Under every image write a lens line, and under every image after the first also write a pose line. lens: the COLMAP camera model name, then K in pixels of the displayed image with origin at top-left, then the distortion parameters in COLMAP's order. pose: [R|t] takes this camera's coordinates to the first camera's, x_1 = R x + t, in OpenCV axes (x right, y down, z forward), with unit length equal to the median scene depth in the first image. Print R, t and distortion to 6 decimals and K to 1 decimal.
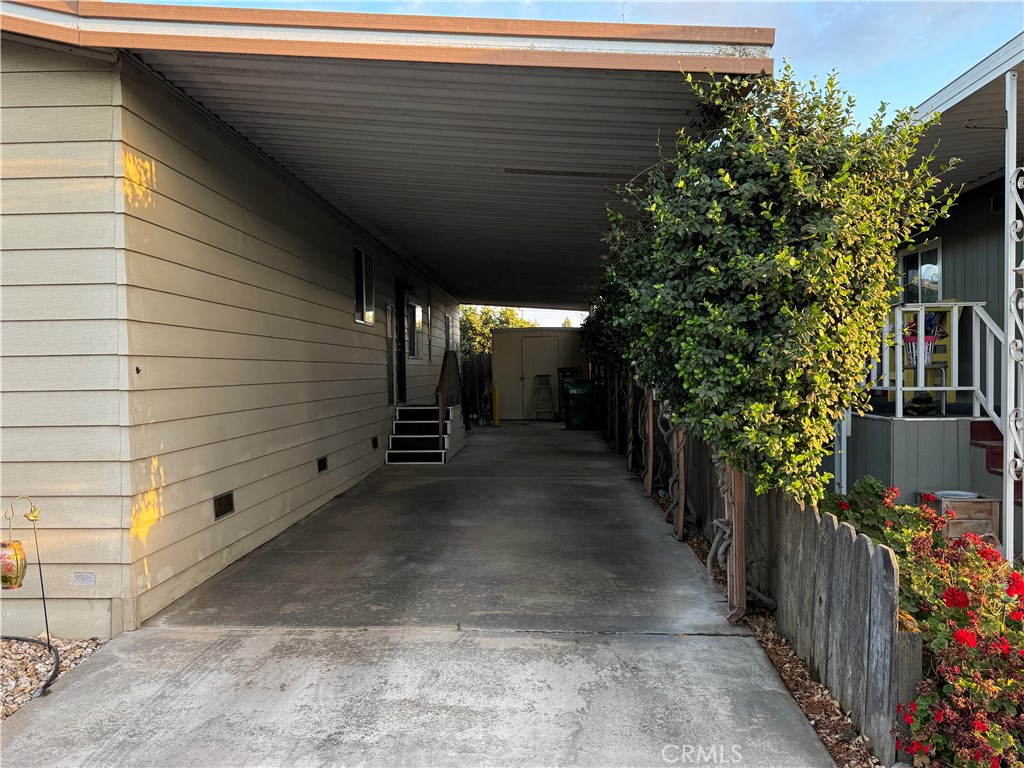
lens RADIAL K [[845.8, 0, 512.0], [0, 845.8, 384.0], [0, 0, 1]] dist [0.118633, -0.192944]
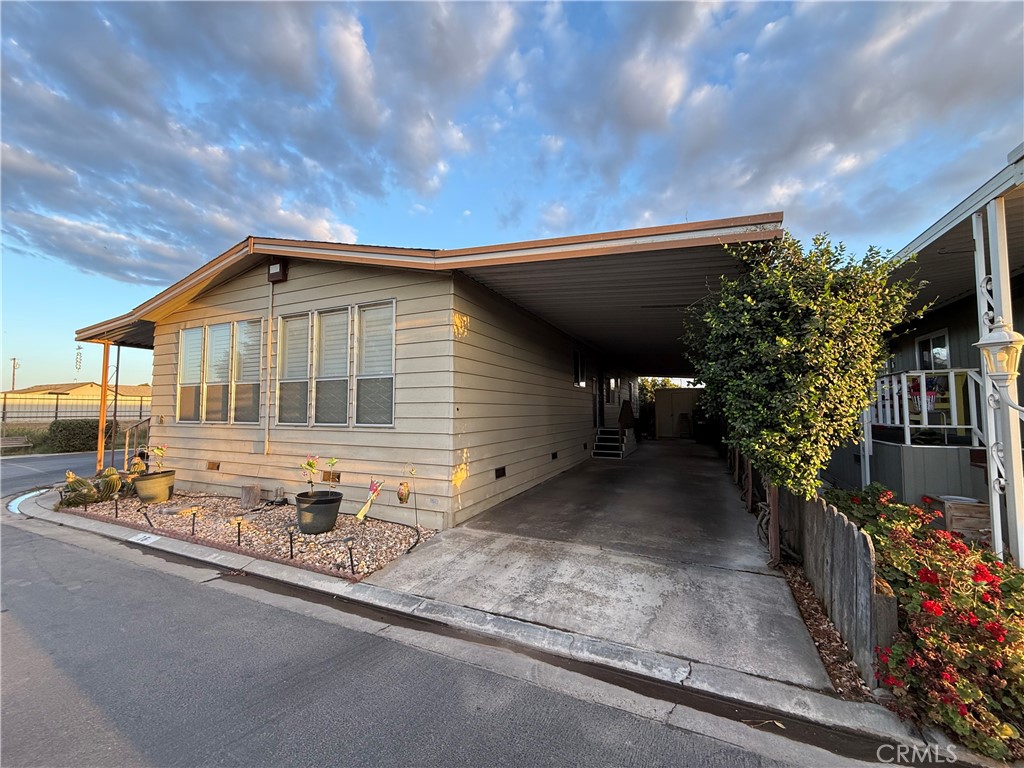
lens RADIAL K [[408.4, 0, 512.0], [0, 408.4, 385.8], [0, 0, 1]] dist [0.001660, 0.000109]
pose [[0.927056, -0.011778, -0.374738, 0.099537], [-0.016366, 0.997283, -0.071831, -0.002868], [0.374566, 0.072724, 0.924344, 0.071373]]
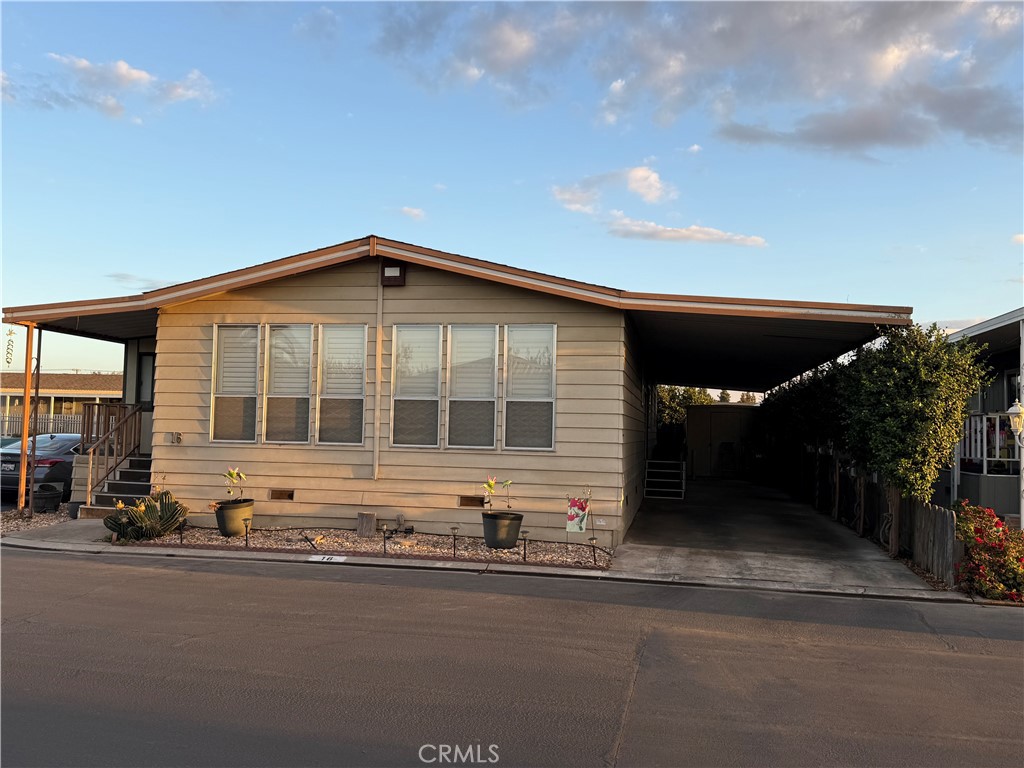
lens RADIAL K [[844.5, 0, 508.5], [0, 844.5, 390.7], [0, 0, 1]] dist [0.145670, -0.285144]
pose [[0.987599, 0.028025, -0.154474, -0.413956], [-0.038144, 0.997289, -0.062933, 0.022234], [0.152291, 0.068045, 0.985991, -1.454826]]
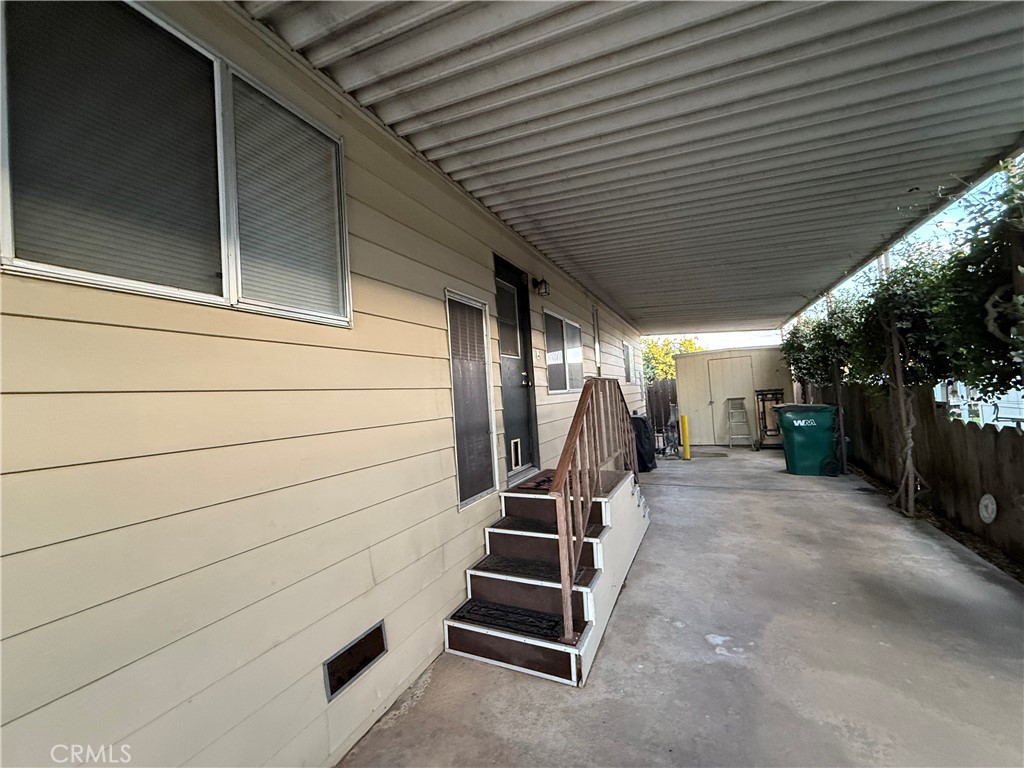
lens RADIAL K [[408.4, 0, 512.0], [0, 408.4, 385.8], [0, 0, 1]] dist [0.001660, 0.000109]
pose [[0.922256, -0.055915, -0.382514, -0.081286], [0.044357, 0.998255, -0.038975, -0.078448], [0.384025, 0.018978, 0.923127, 2.139288]]
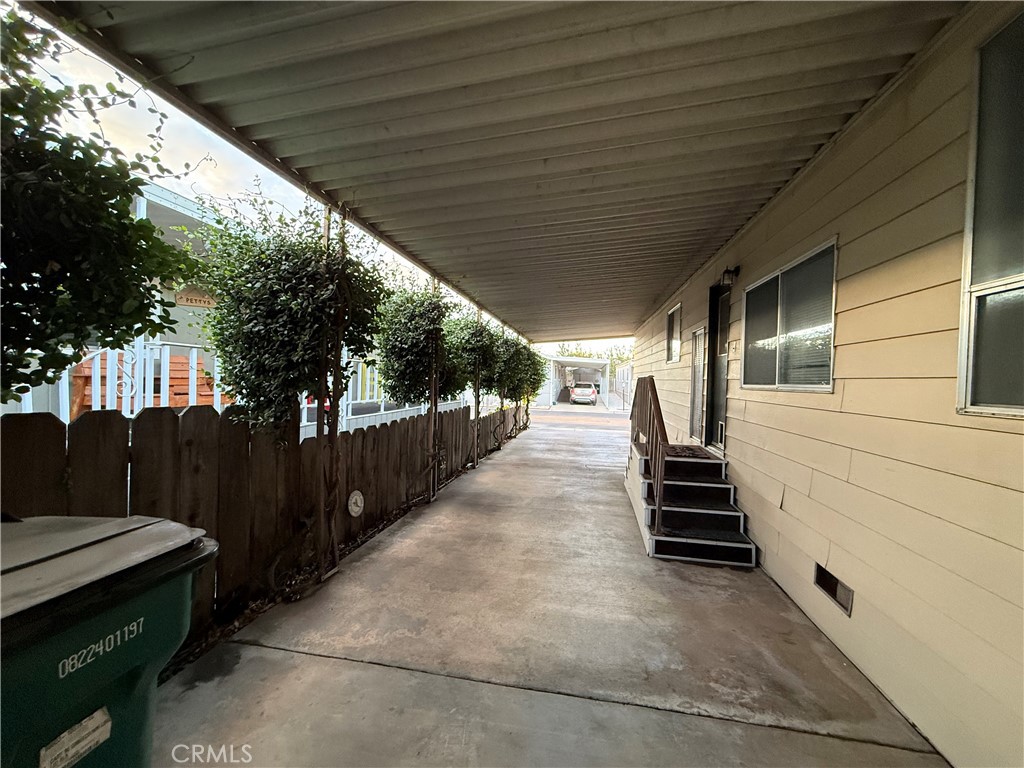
lens RADIAL K [[408.4, 0, 512.0], [0, 408.4, 385.8], [0, 0, 1]] dist [0.001660, 0.000109]
pose [[-0.991925, -0.013393, 0.126115, -0.007482], [-0.009879, 0.999547, 0.028441, -0.116004], [-0.126438, 0.026966, -0.991608, 3.897651]]
